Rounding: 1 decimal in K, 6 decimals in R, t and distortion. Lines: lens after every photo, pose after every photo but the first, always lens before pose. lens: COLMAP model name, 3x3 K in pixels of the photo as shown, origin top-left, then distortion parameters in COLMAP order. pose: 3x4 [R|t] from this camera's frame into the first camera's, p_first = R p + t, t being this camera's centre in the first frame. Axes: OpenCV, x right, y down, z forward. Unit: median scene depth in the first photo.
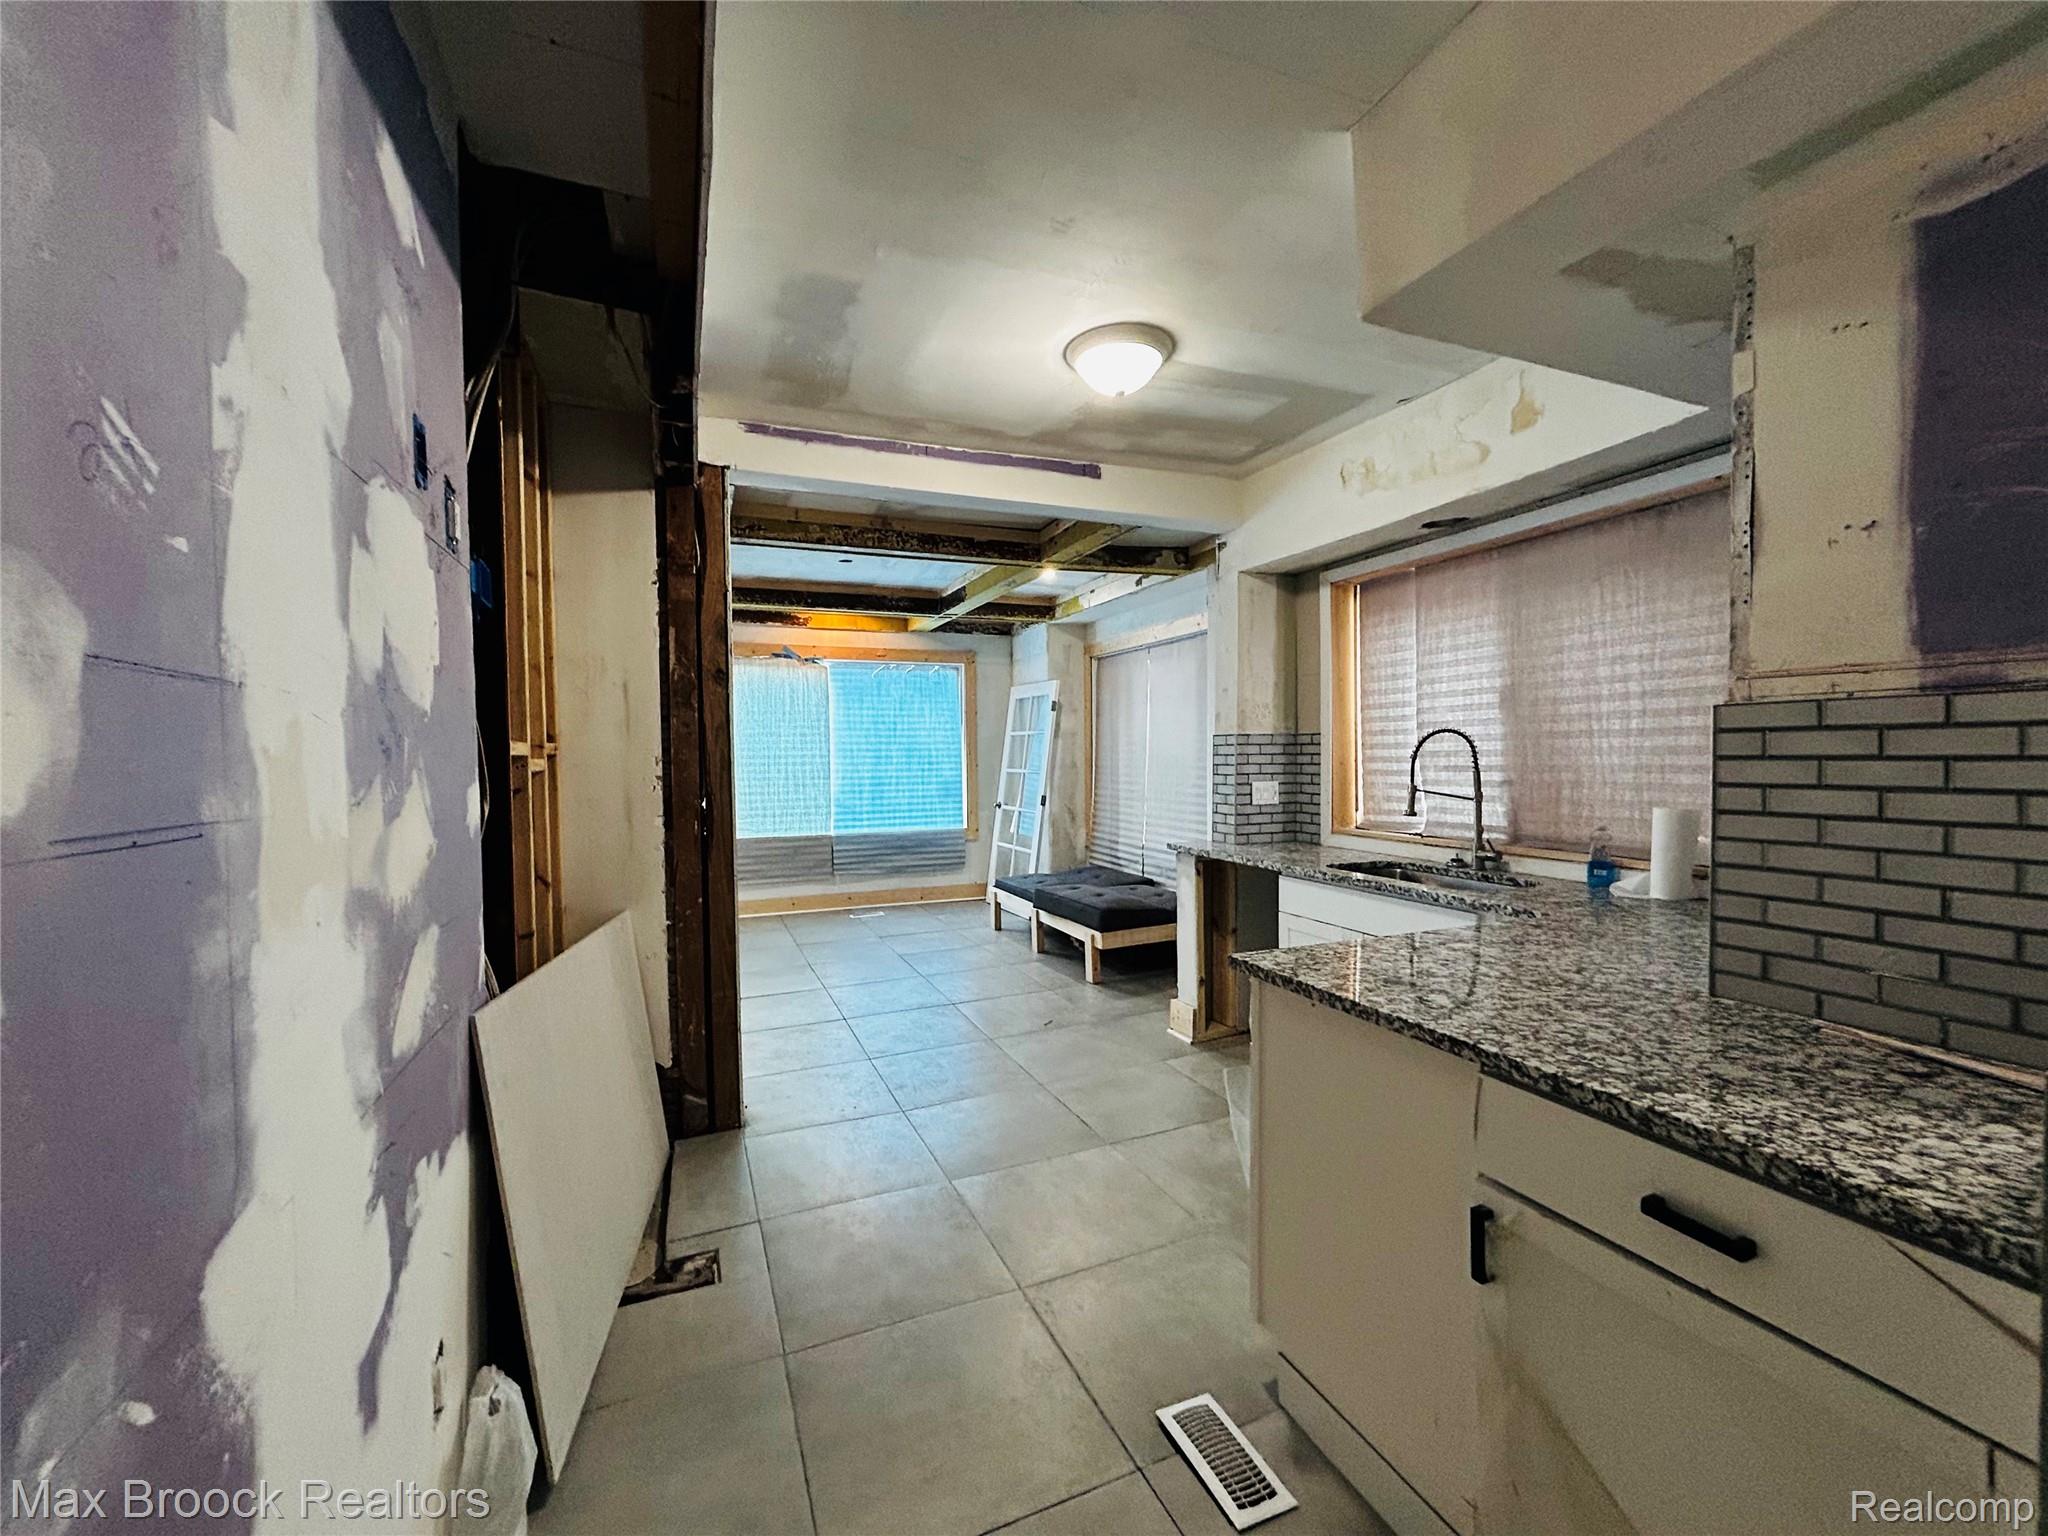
lens RADIAL K [[823.6, 0, 1026.5], [0, 823.6, 767.5], [0, 0, 1]] dist [-0.001232, 0.000138]
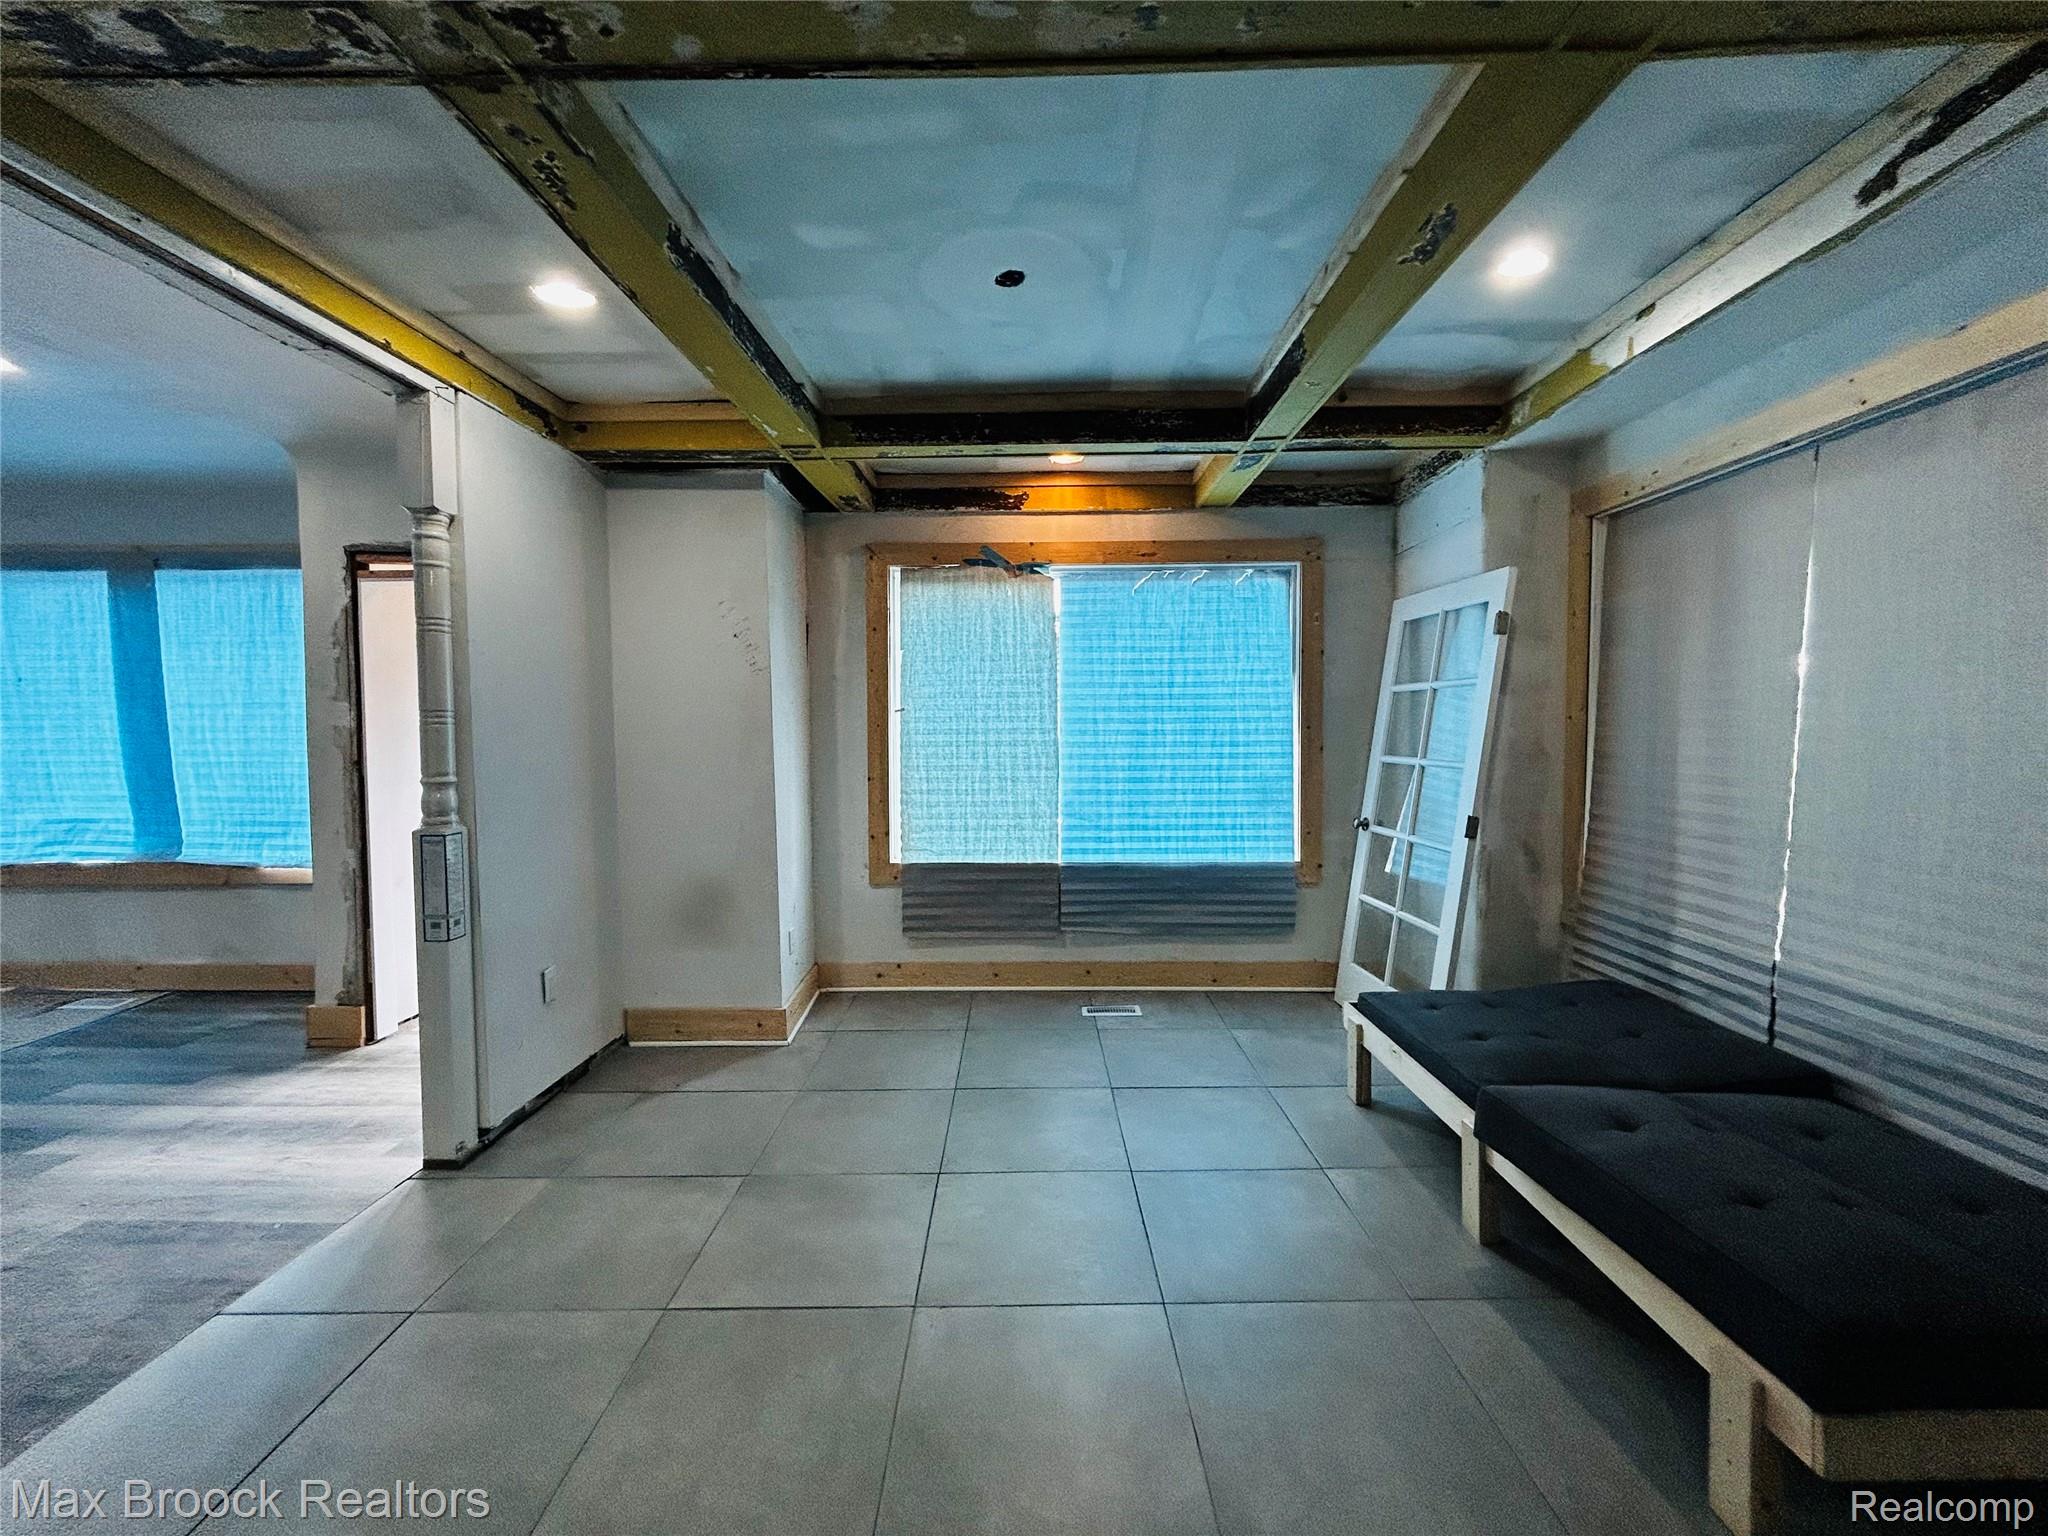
lens RADIAL K [[823.6, 0, 1023.1], [0, 823.6, 765.5], [0, 0, 1]] dist [-0.001232, 0.000138]
pose [[0.919233, 0.019673, -0.393221, -0.062496], [-0.008038, 0.999480, 0.031214, -0.015189], [0.393631, -0.025532, 0.918914, 0.963664]]
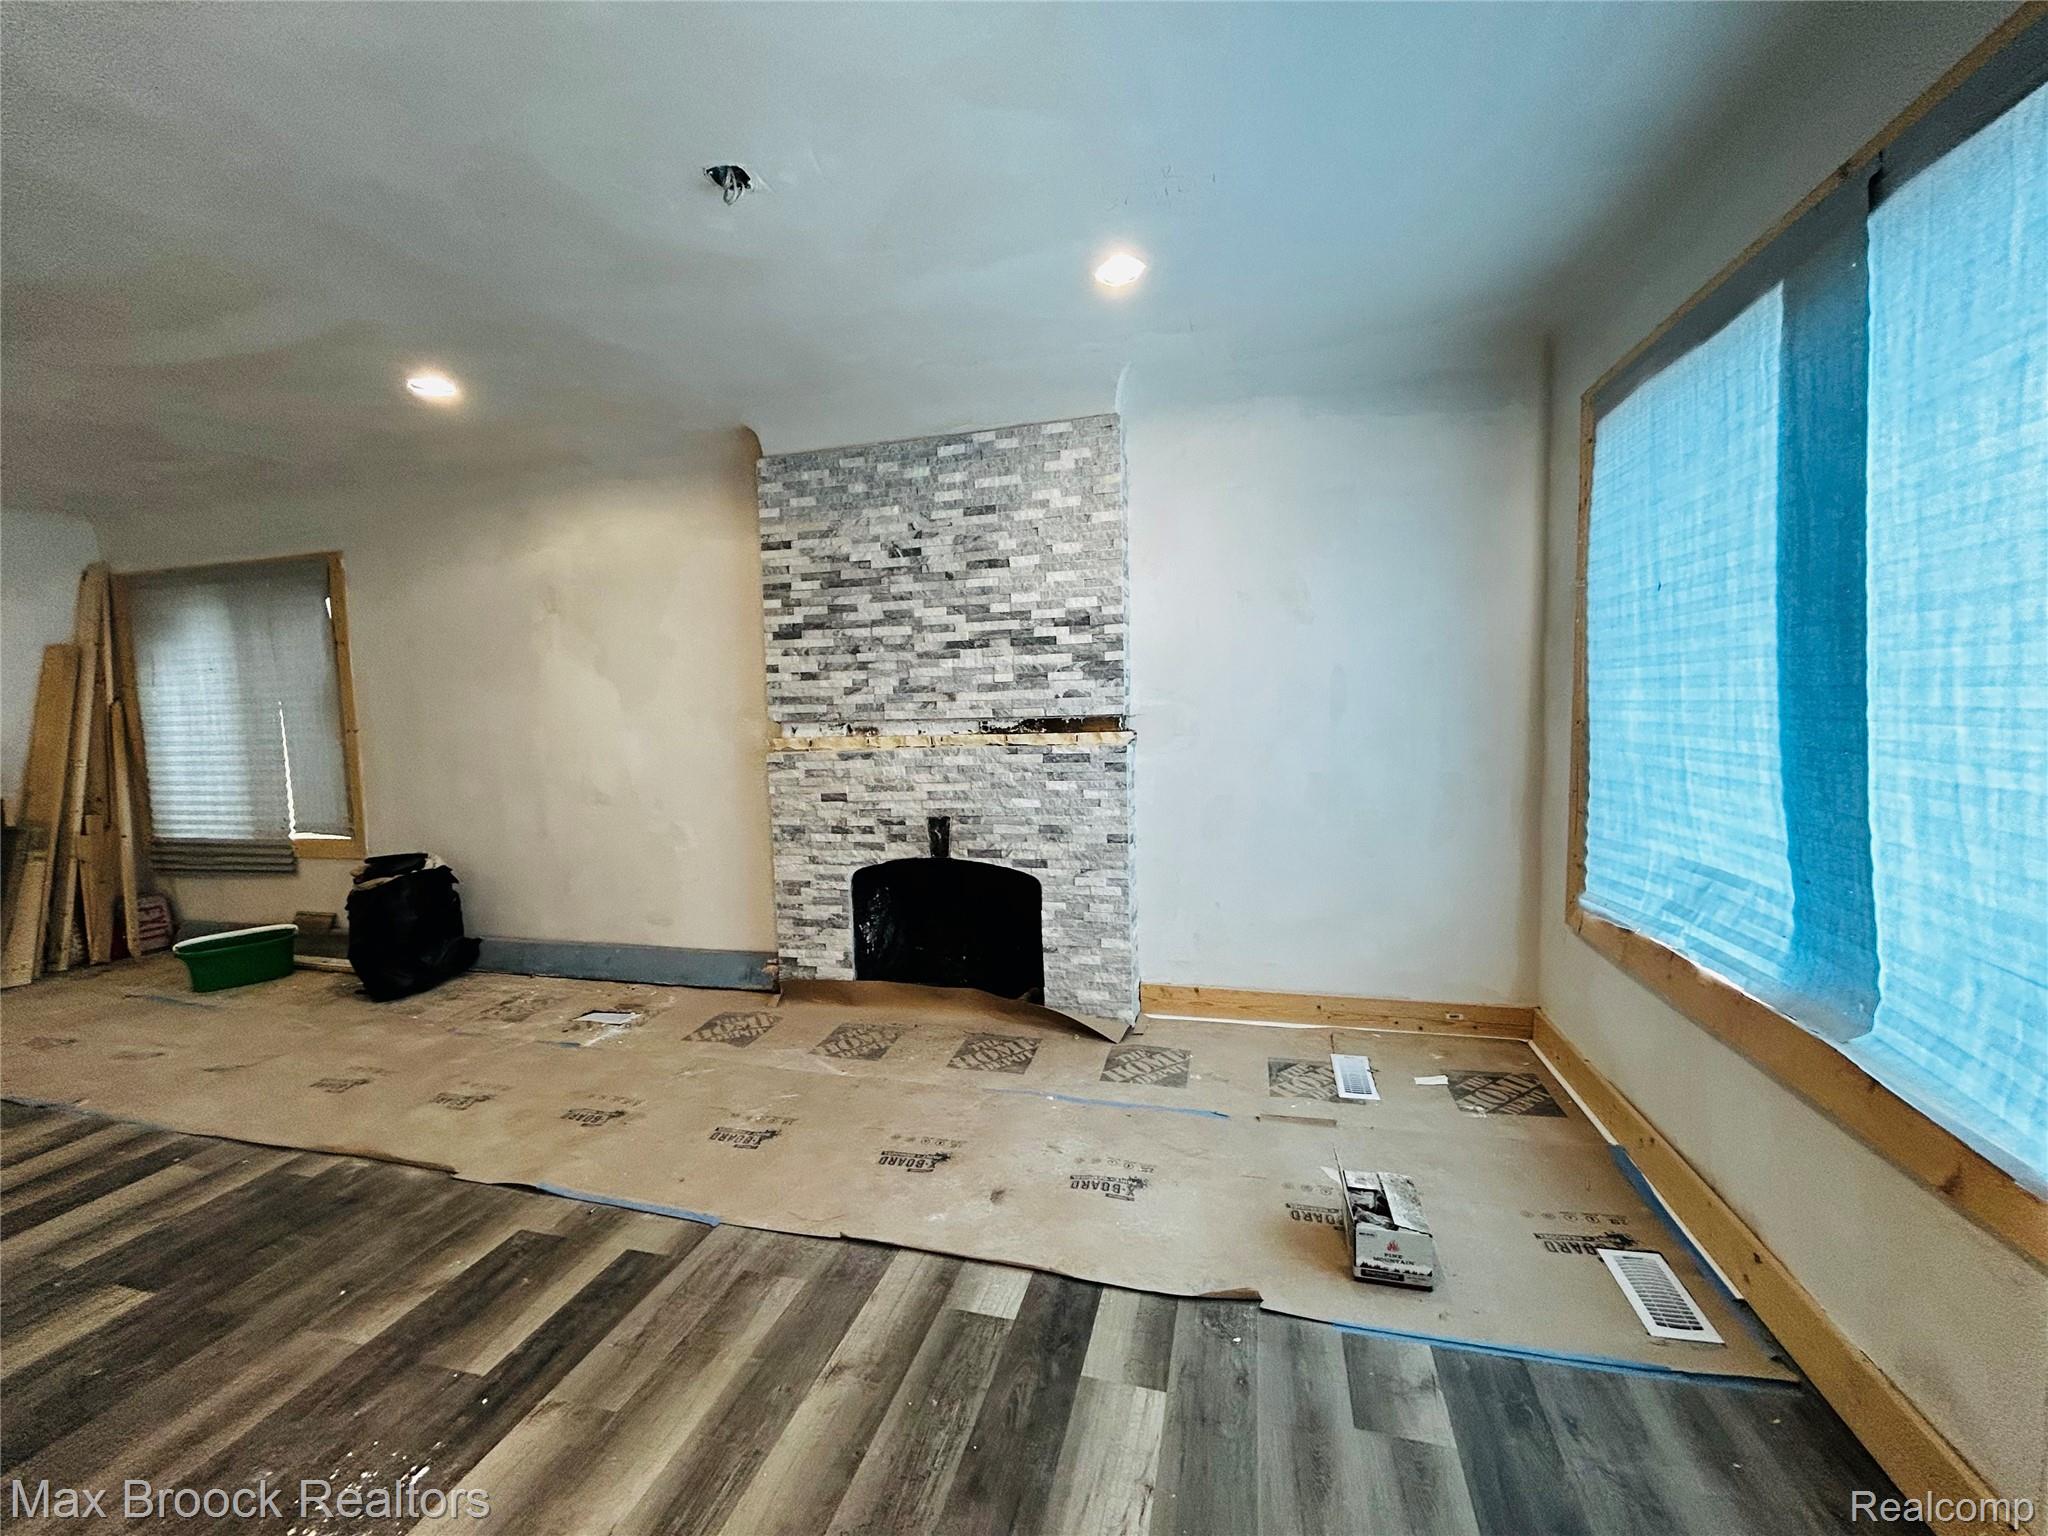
lens RADIAL K [[823.6, 0, 1022.5], [0, 823.6, 766.2], [0, 0, 1]] dist [-0.001232, 0.000138]
pose [[-0.611717, 0.086383, -0.786347, -1.157517], [0.019483, 0.995364, 0.094188, -0.024415], [0.790837, 0.042296, -0.610563, 1.532344]]
